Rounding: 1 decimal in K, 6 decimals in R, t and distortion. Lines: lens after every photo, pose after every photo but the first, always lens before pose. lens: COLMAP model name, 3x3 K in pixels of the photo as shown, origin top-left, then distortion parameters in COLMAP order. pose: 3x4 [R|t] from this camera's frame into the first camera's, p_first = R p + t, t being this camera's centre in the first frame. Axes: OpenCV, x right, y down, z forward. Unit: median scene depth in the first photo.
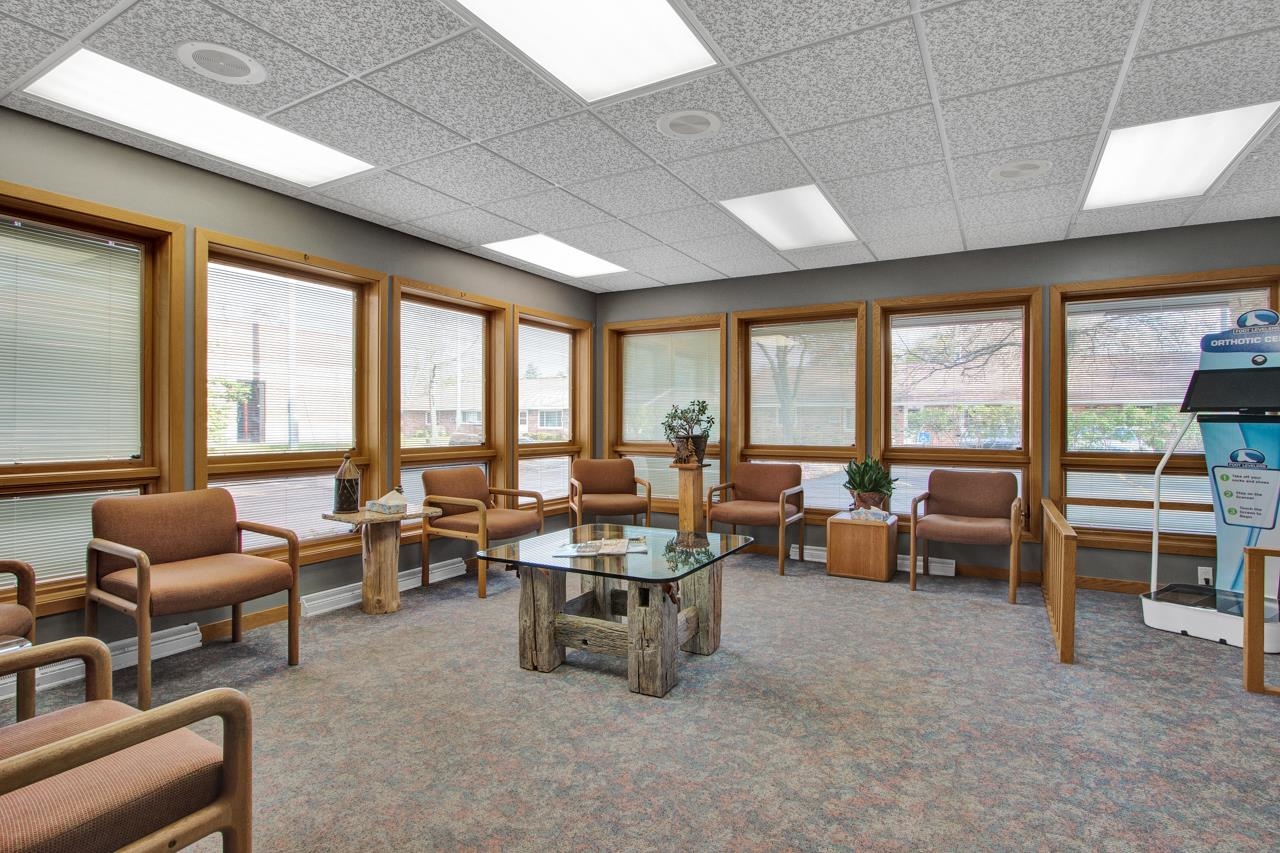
lens RADIAL K [[641.0, 0, 614.3], [0, 641.0, 424.1], [0, 0, 1]] dist [0.000116, 0.000212]
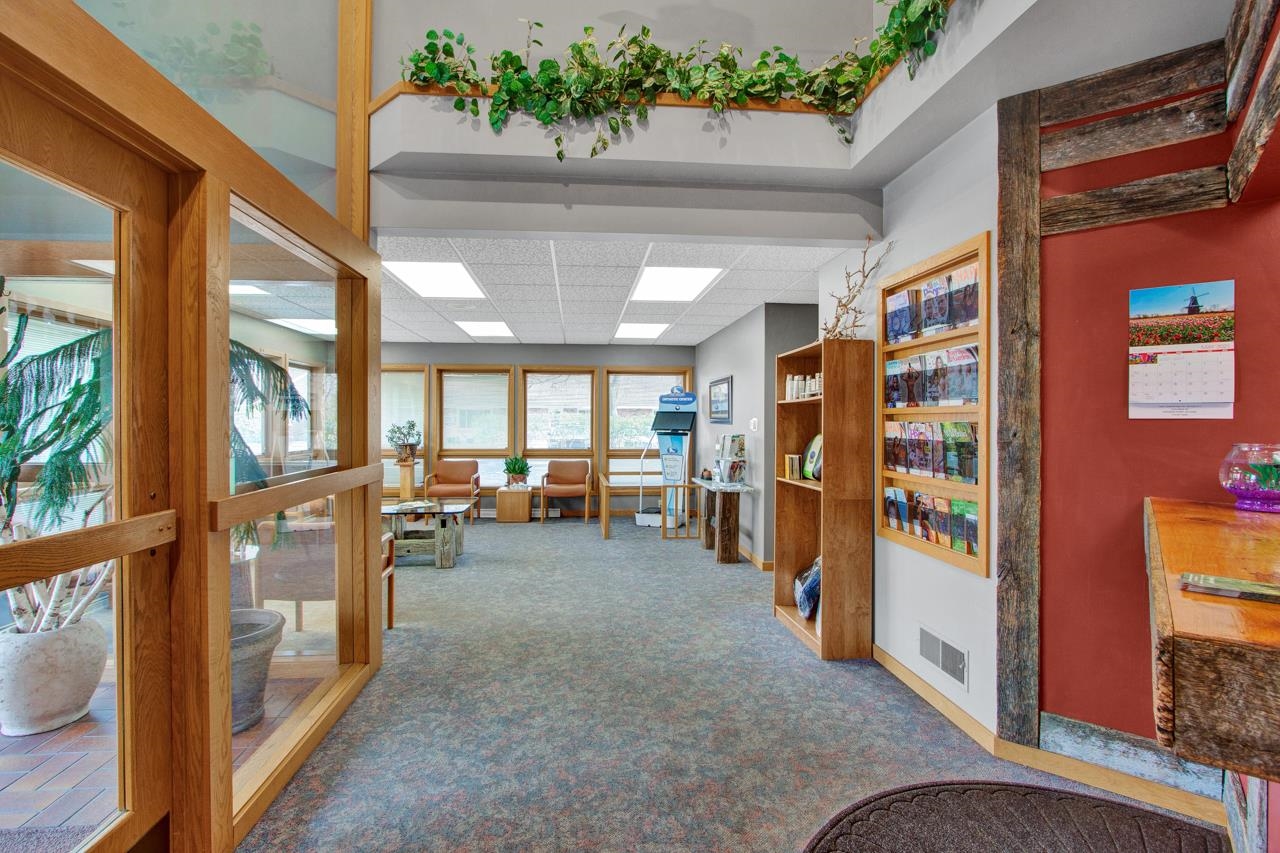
lens RADIAL K [[641.0, 0, 614.3], [0, 641.0, 424.1], [0, 0, 1]] dist [0.000116, 0.000212]
pose [[0.819233, -0.000538, 0.573461, -0.420621], [0.000007, 1.000000, 0.000927, -0.036750], [-0.573461, -0.000755, 0.819233, -0.636253]]
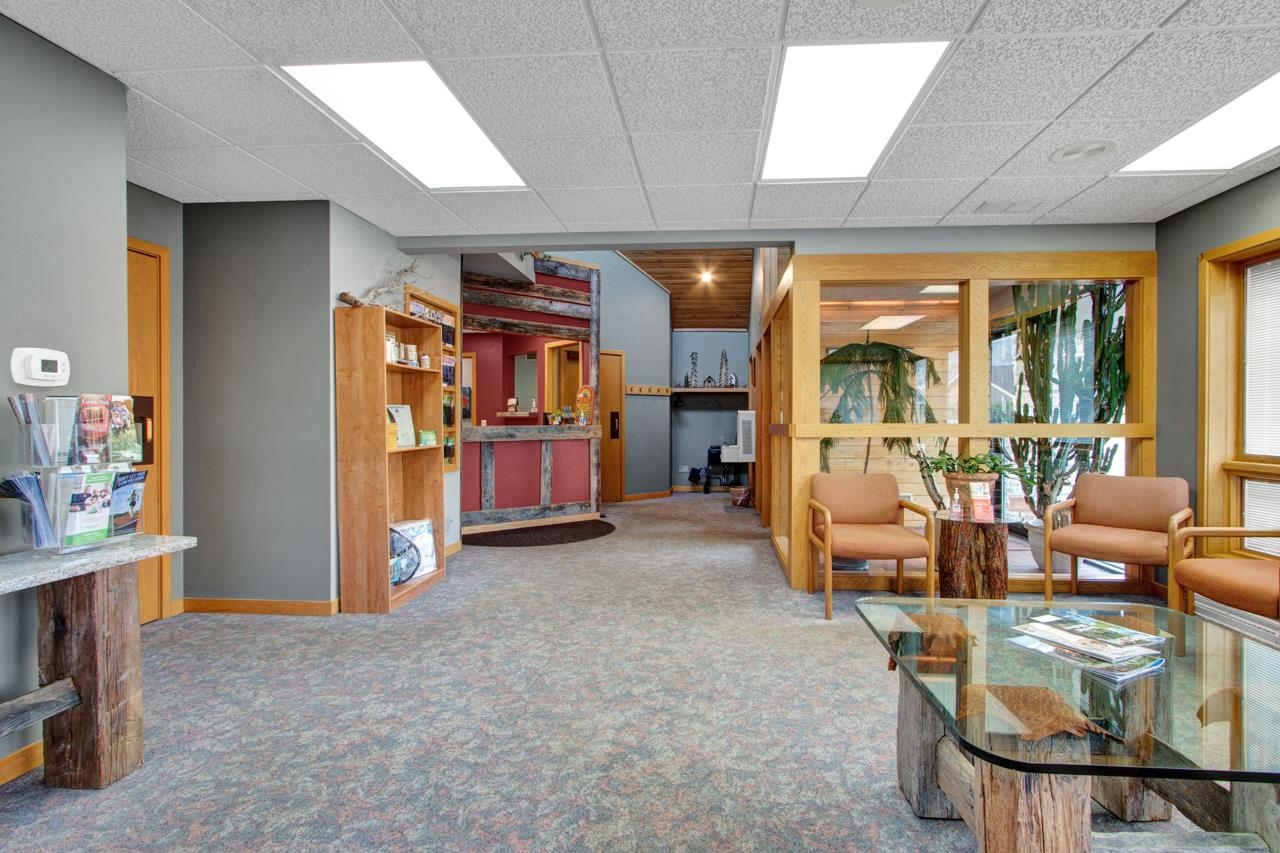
lens RADIAL K [[641.0, 0, 614.3], [0, 641.0, 424.1], [0, 0, 1]] dist [0.000116, 0.000212]
pose [[-0.924606, -0.001364, -0.380922, 0.407667], [-0.007792, 0.999852, 0.015332, -0.004460], [0.380845, 0.017144, -0.924480, 0.948415]]
